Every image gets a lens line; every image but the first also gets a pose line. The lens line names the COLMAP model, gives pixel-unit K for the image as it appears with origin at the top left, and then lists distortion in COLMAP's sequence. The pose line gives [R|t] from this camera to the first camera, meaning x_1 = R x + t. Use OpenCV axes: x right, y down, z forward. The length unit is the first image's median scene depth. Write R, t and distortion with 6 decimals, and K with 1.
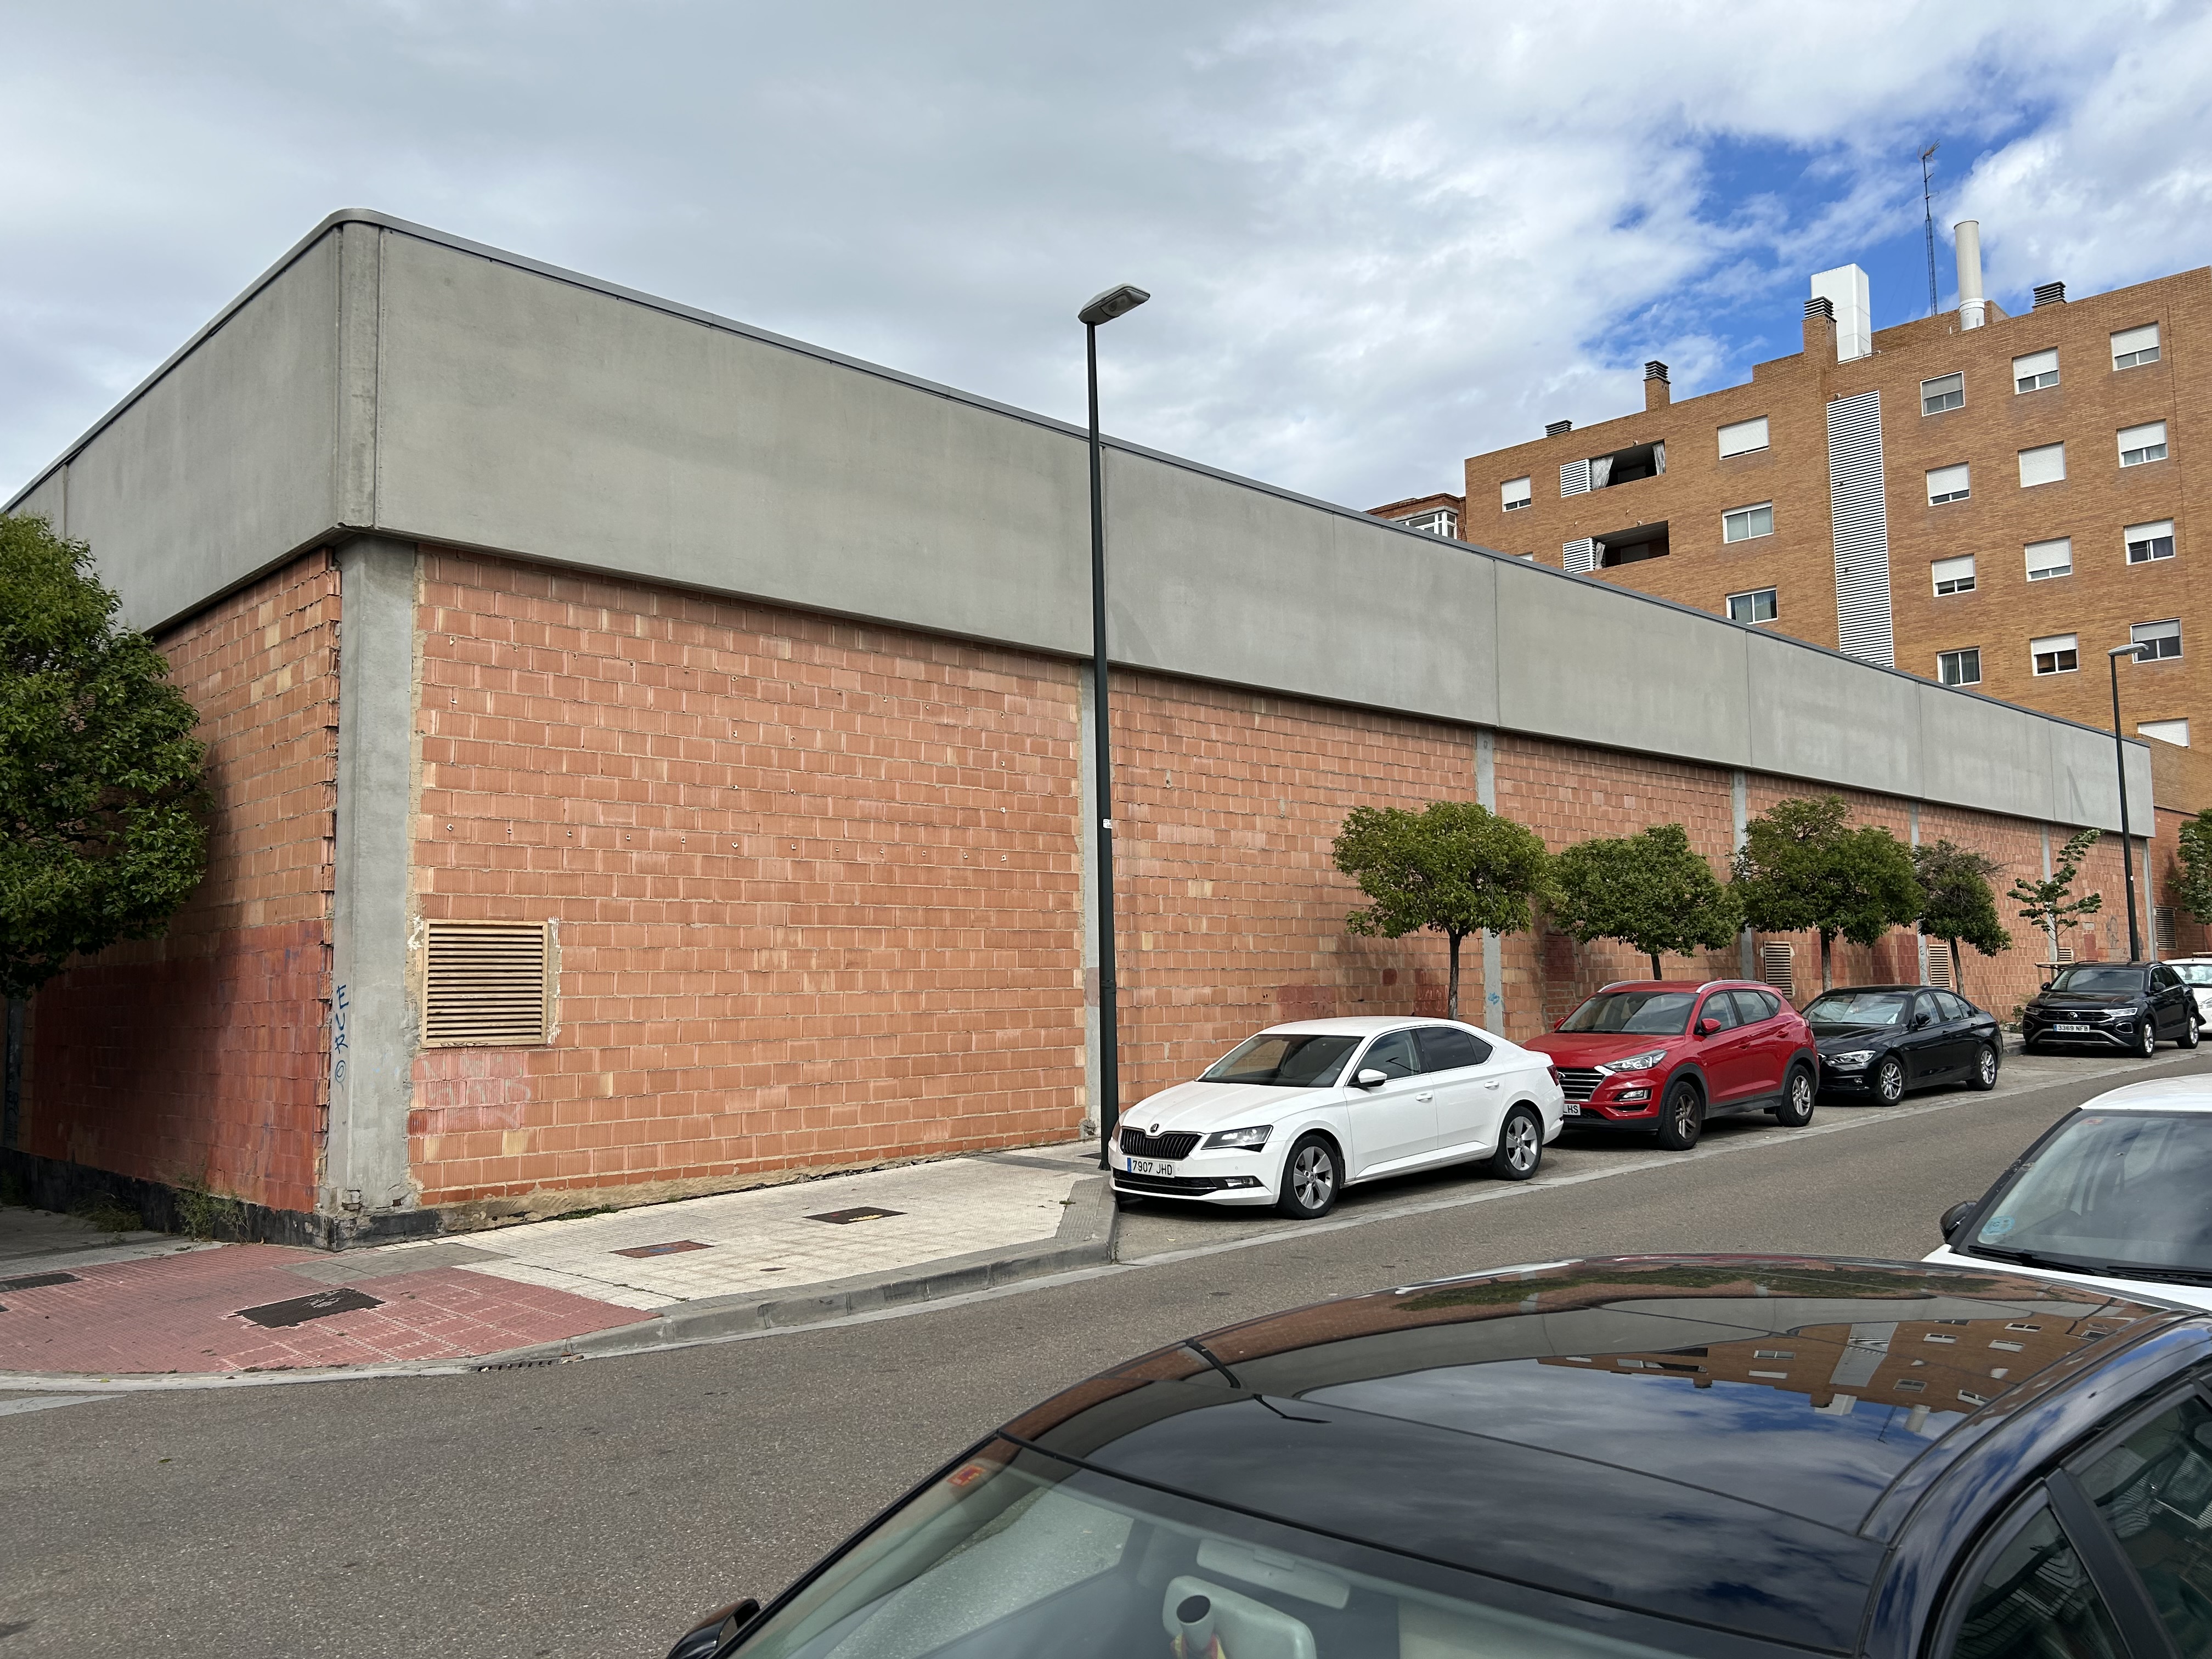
lens RADIAL K [[1704.5, 0, 1103.5], [0, 1704.5, 835.1], [0, 0, 1]] dist [0.005648, 0.006239]
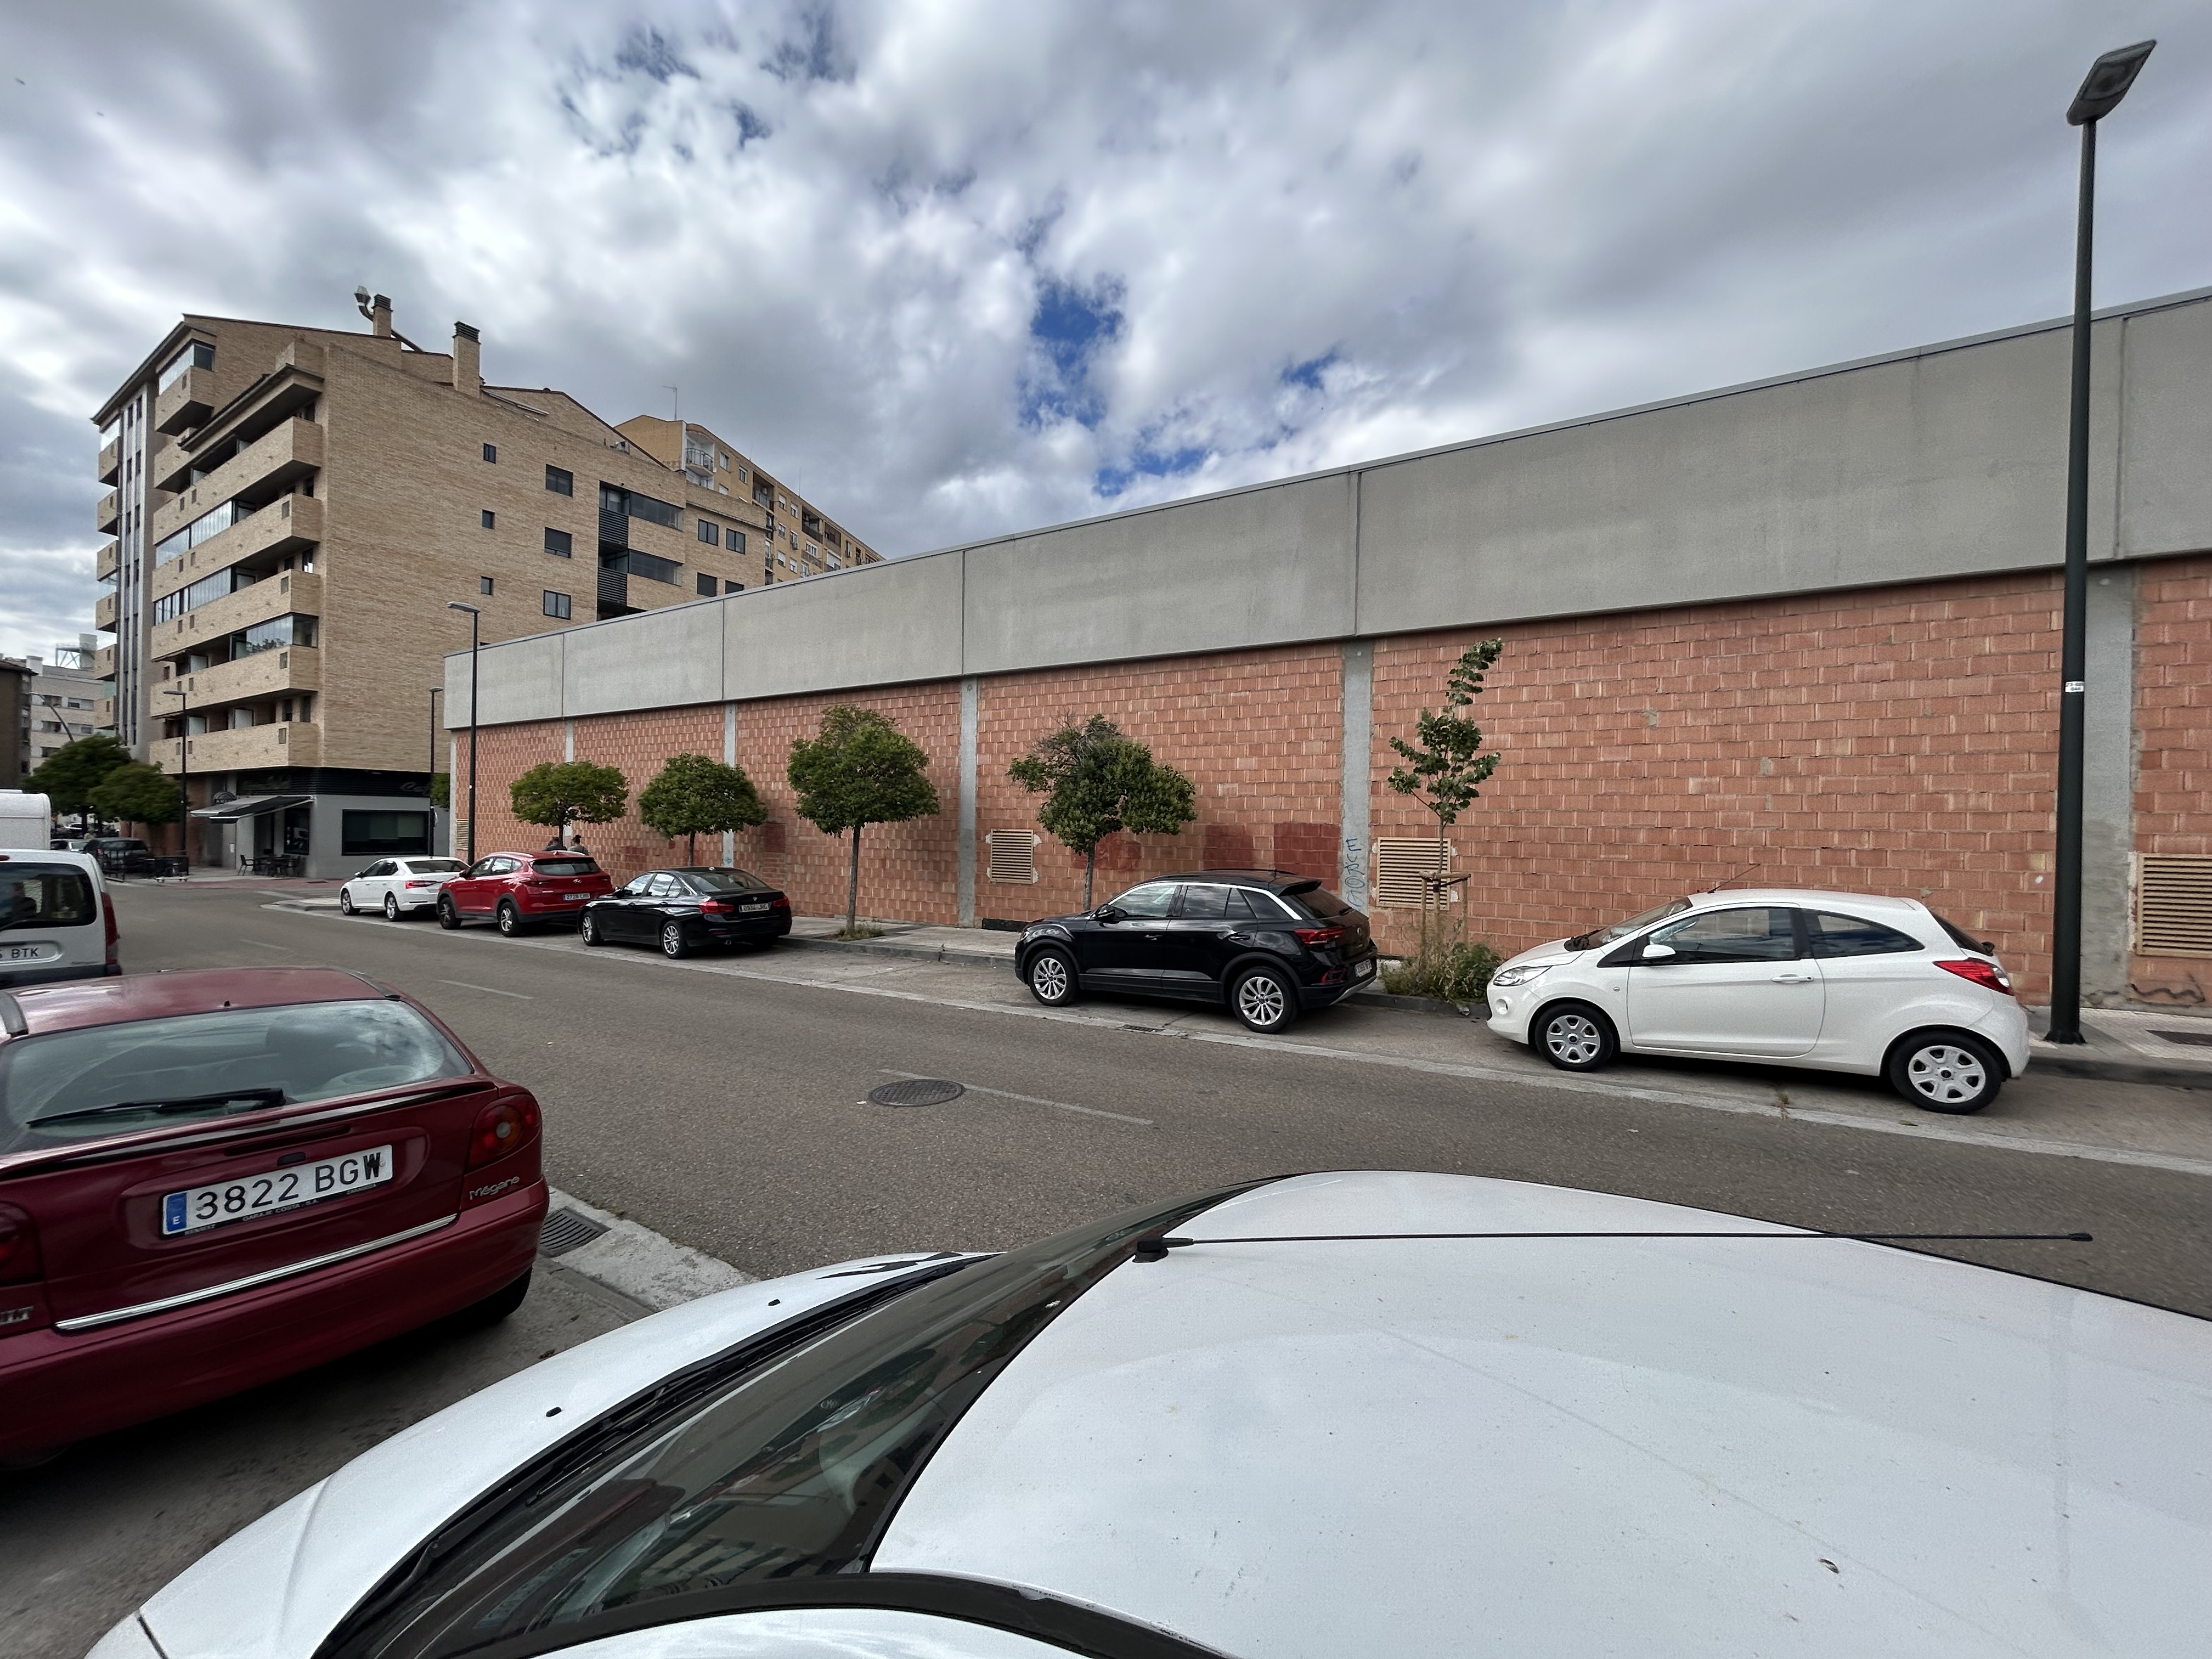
lens RADIAL K [[889.0, 0, 1112.8], [0, 889.0, 826.1], [0, 0, 1]] dist [0.001647, -0.000093]
pose [[0.238329, 0.018803, -0.971002, 0.874422], [0.067249, 0.997093, 0.035815, 0.041008], [0.968853, -0.073835, 0.236372, 0.853557]]
